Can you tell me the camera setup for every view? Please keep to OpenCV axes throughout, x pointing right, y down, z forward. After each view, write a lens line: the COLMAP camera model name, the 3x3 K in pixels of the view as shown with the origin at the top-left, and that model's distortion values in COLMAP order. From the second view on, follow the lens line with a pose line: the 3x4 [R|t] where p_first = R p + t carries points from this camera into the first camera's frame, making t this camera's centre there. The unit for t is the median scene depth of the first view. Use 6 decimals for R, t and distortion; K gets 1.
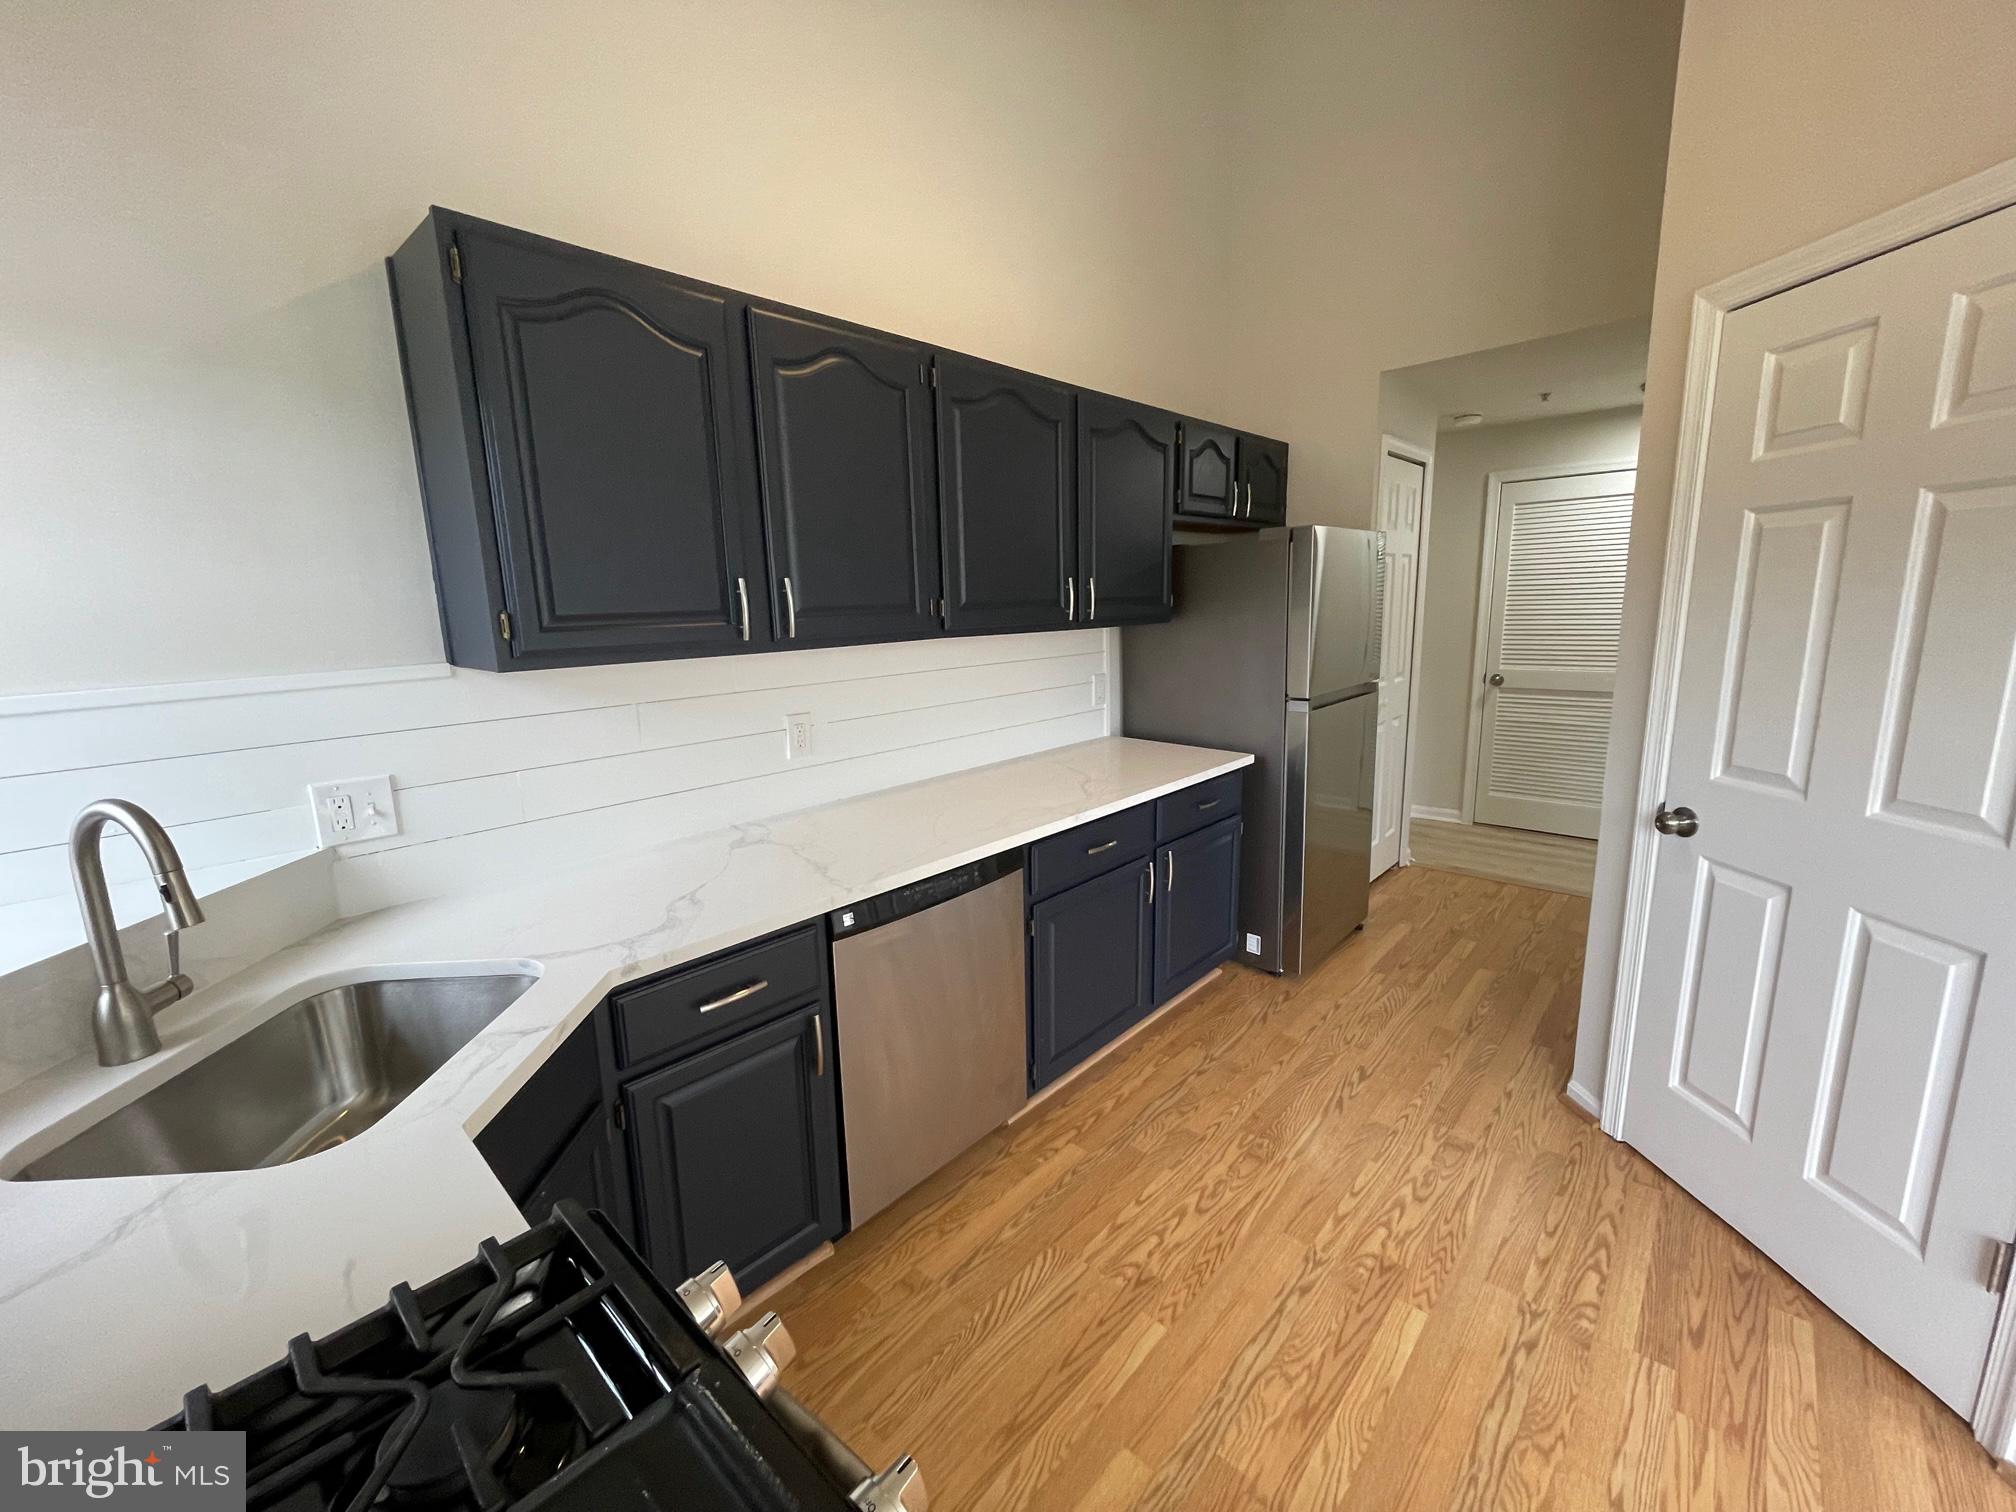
lens RADIAL K [[811.9, 0, 1011.9], [0, 811.9, 755.8], [0, 0, 1]] dist [-0.001764, -0.000982]
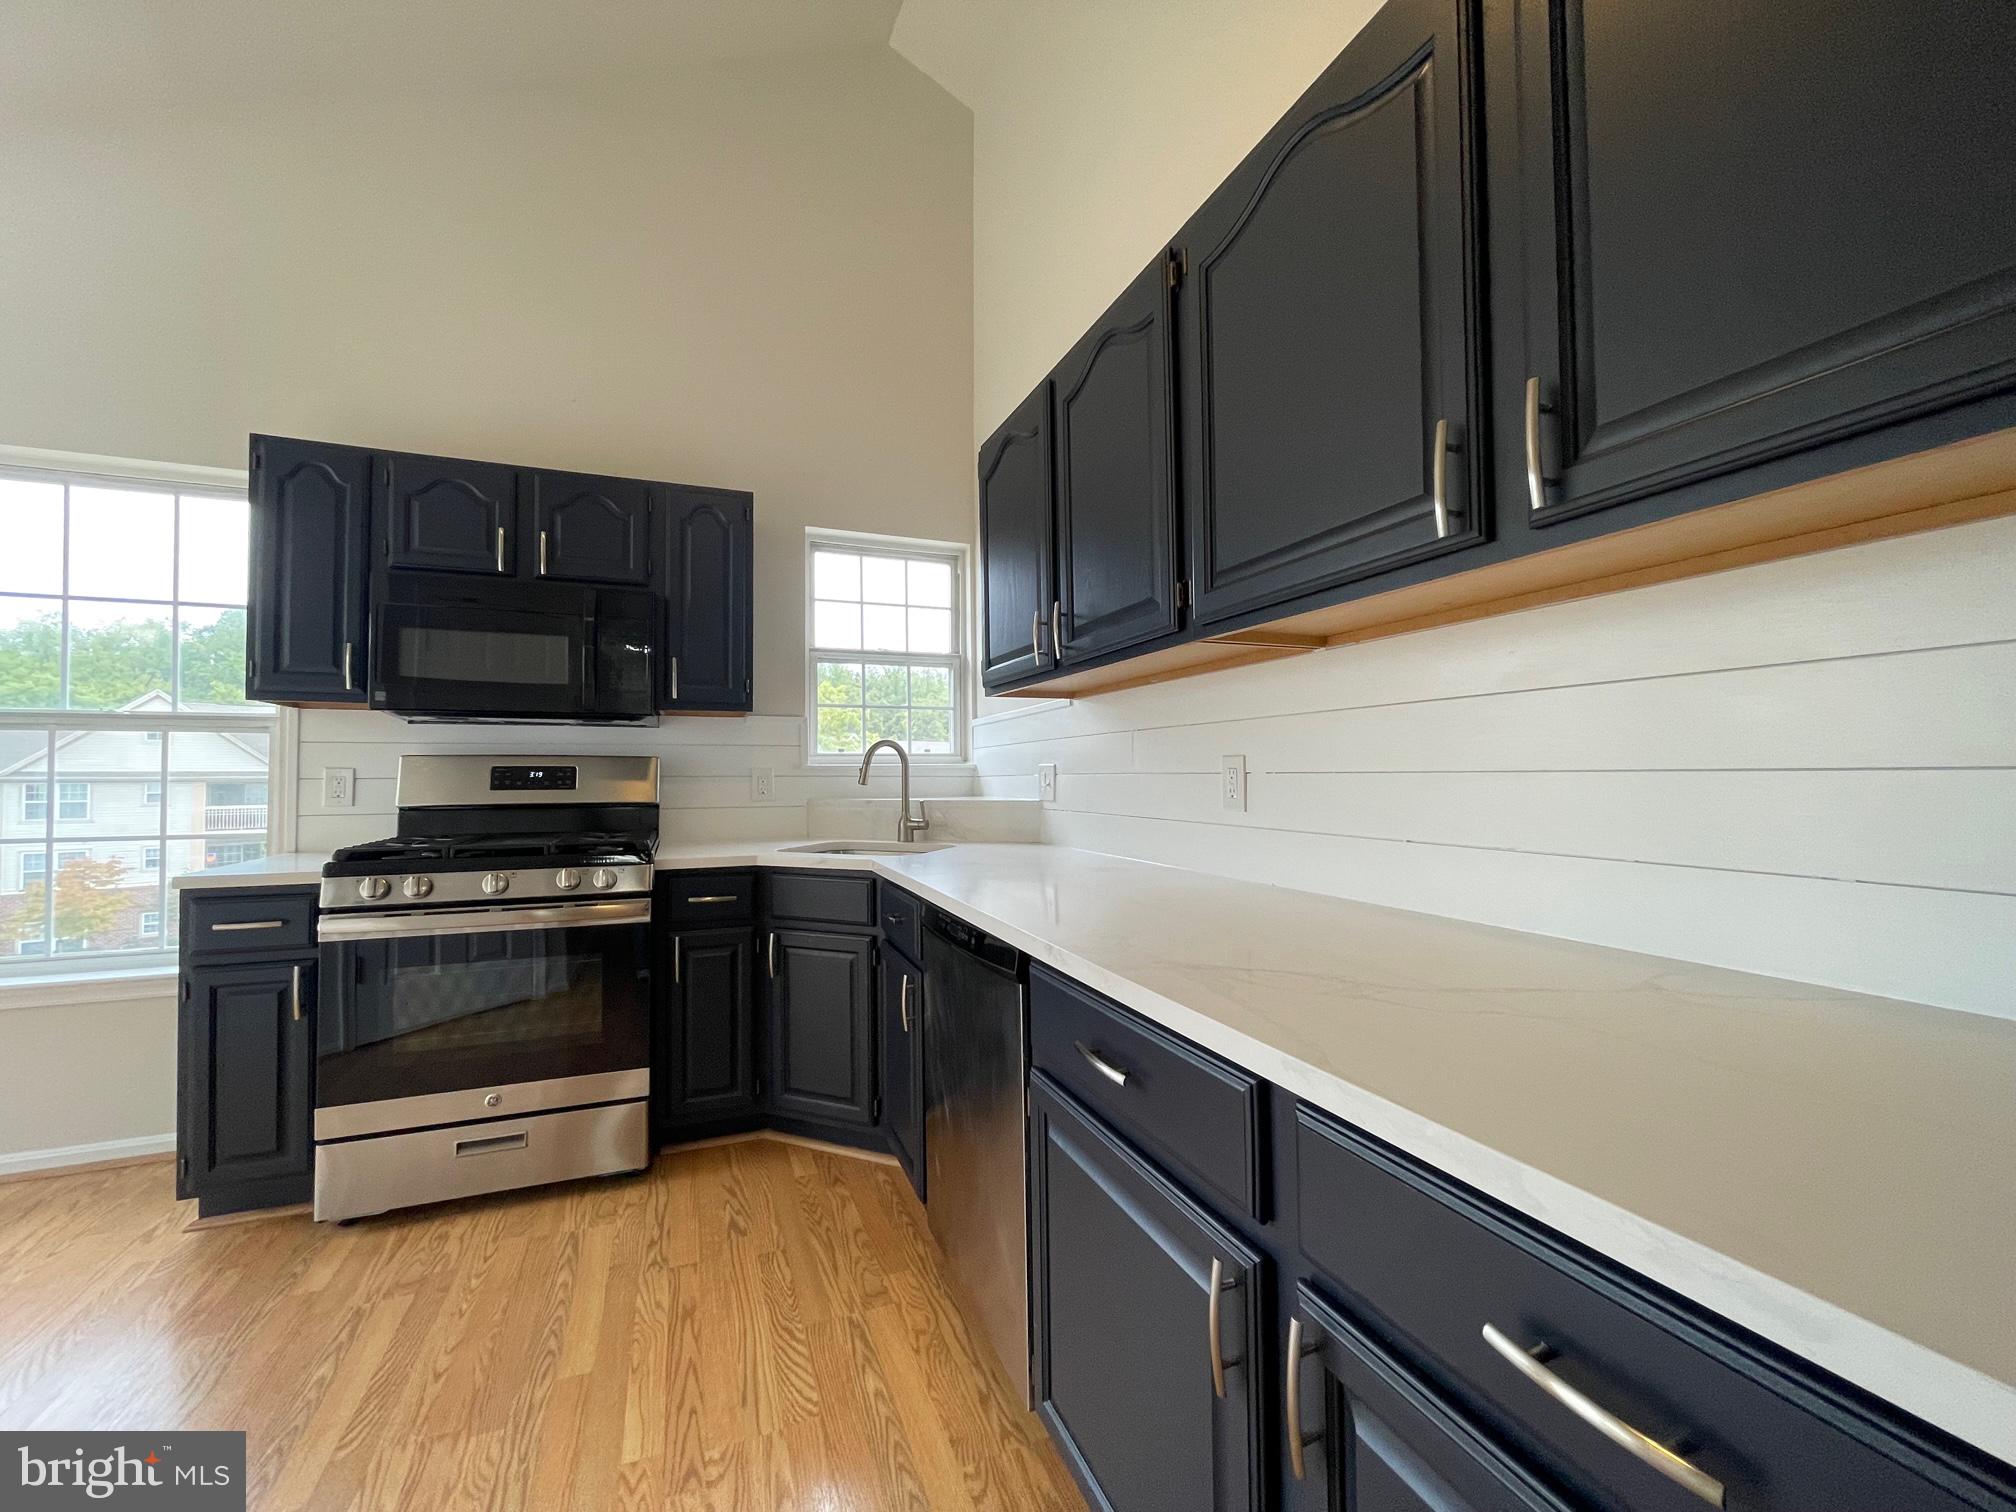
lens RADIAL K [[811.9, 0, 1012.4], [0, 811.9, 751.0], [0, 0, 1]] dist [-0.001764, -0.000982]
pose [[-0.432847, 0.003344, -0.901461, 0.691797], [-0.154034, 0.985012, 0.077615, -0.107103], [0.888210, 0.172451, -0.425845, 1.448811]]
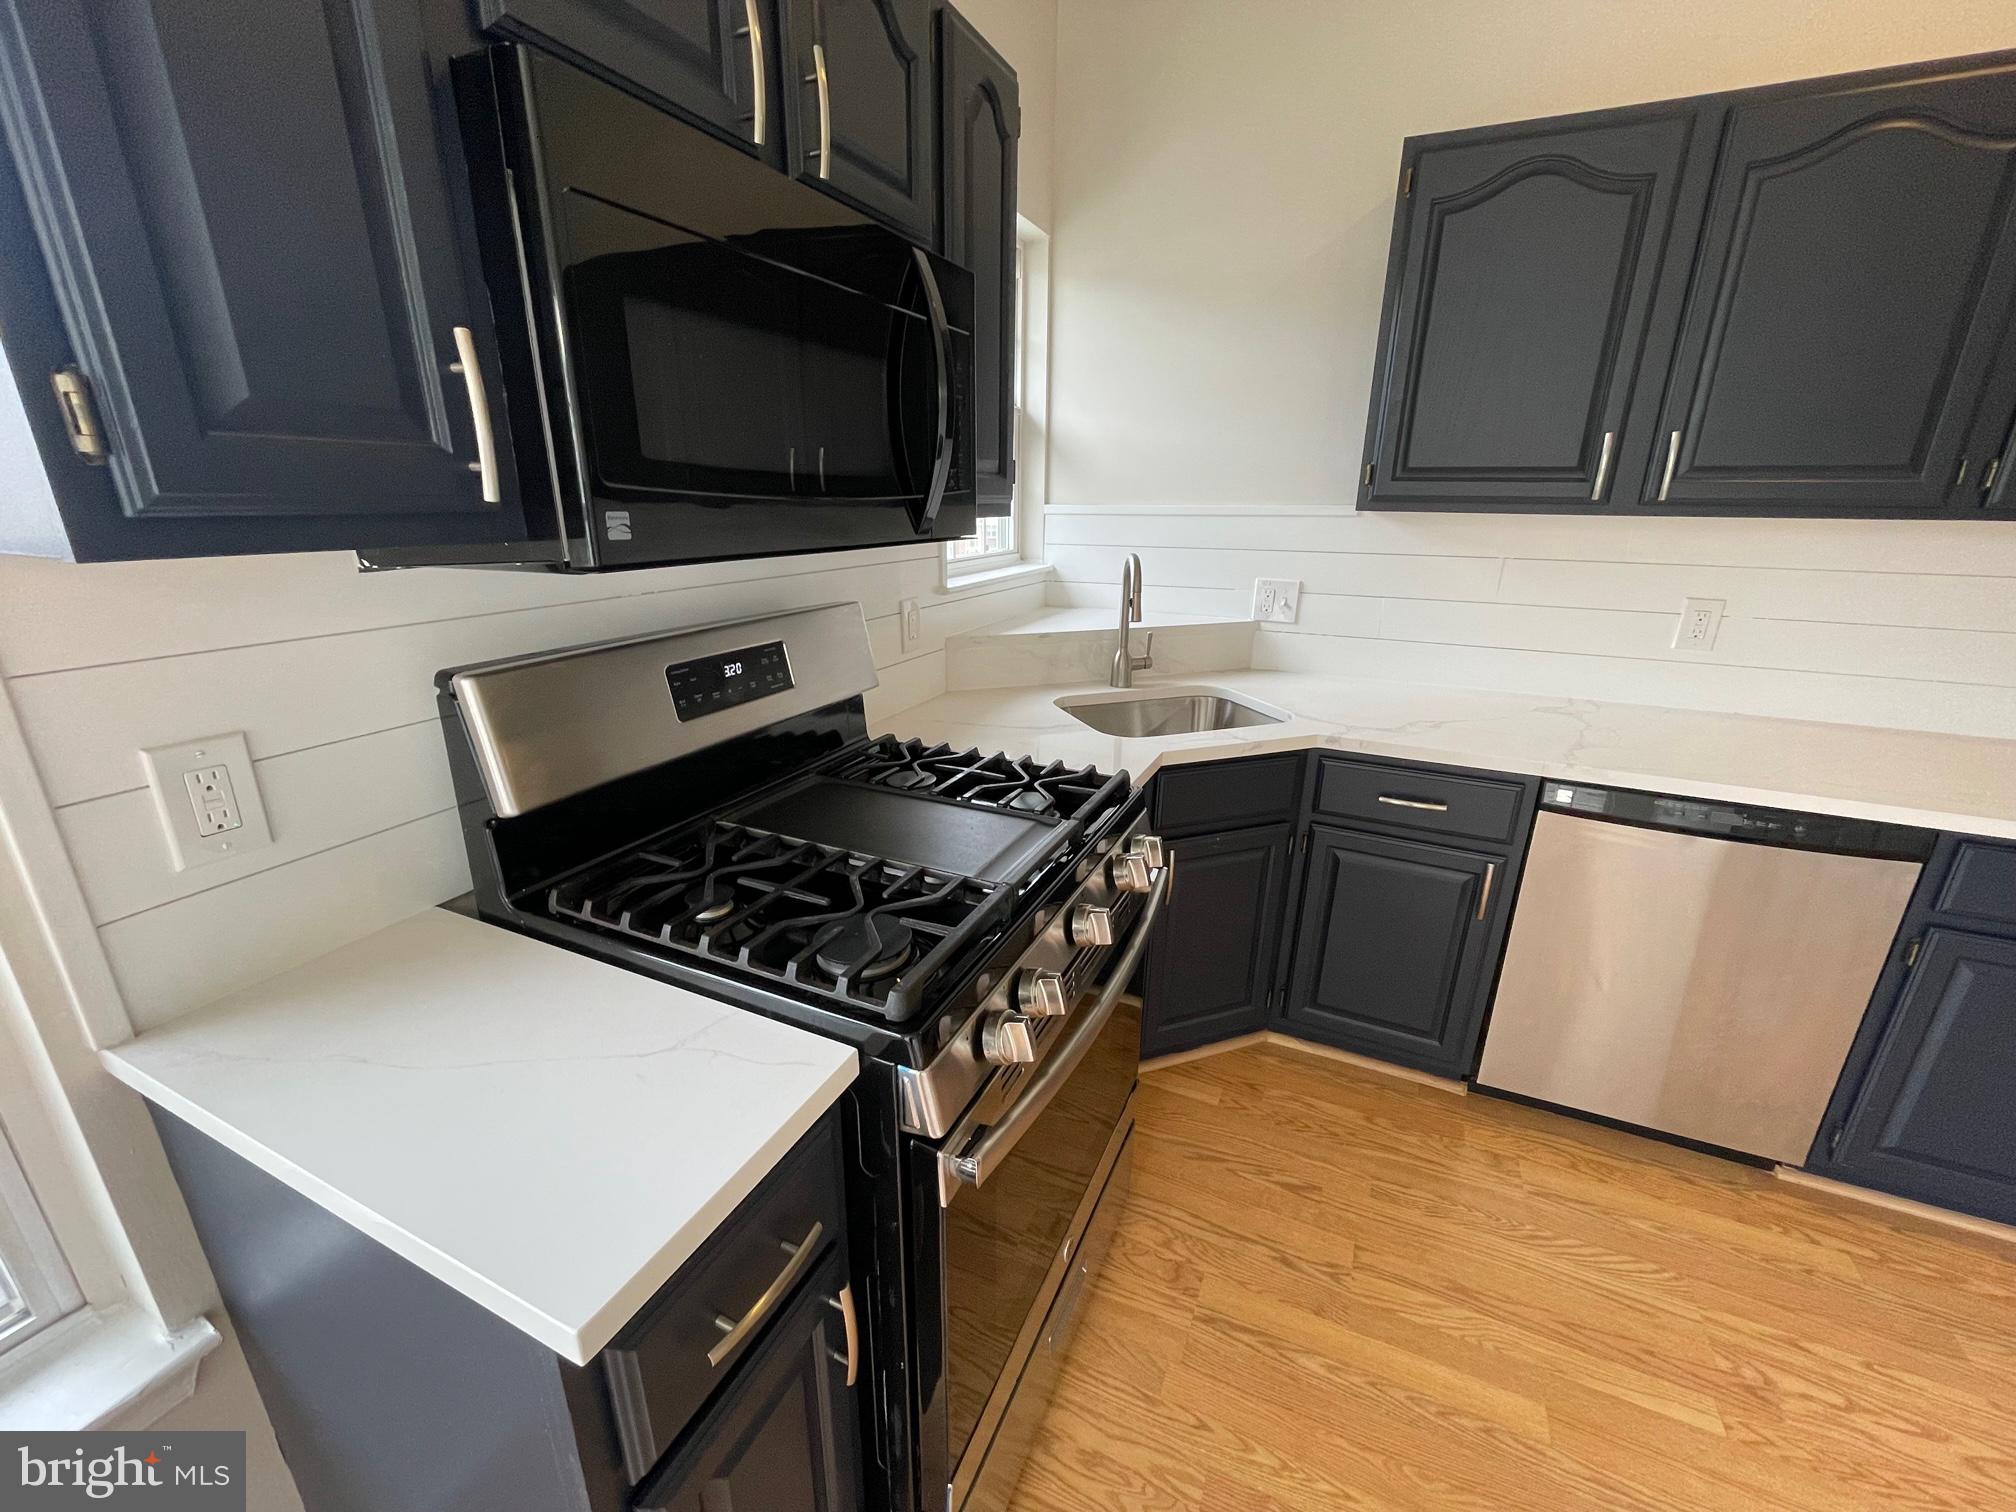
lens RADIAL K [[811.9, 0, 1011.3], [0, 811.9, 753.3], [0, 0, 1]] dist [-0.001764, -0.000982]
pose [[0.299374, 0.321169, -0.898457, 0.434464], [-0.198489, 0.942008, 0.270599, 0.020310], [0.933262, 0.097324, 0.345761, 0.034480]]
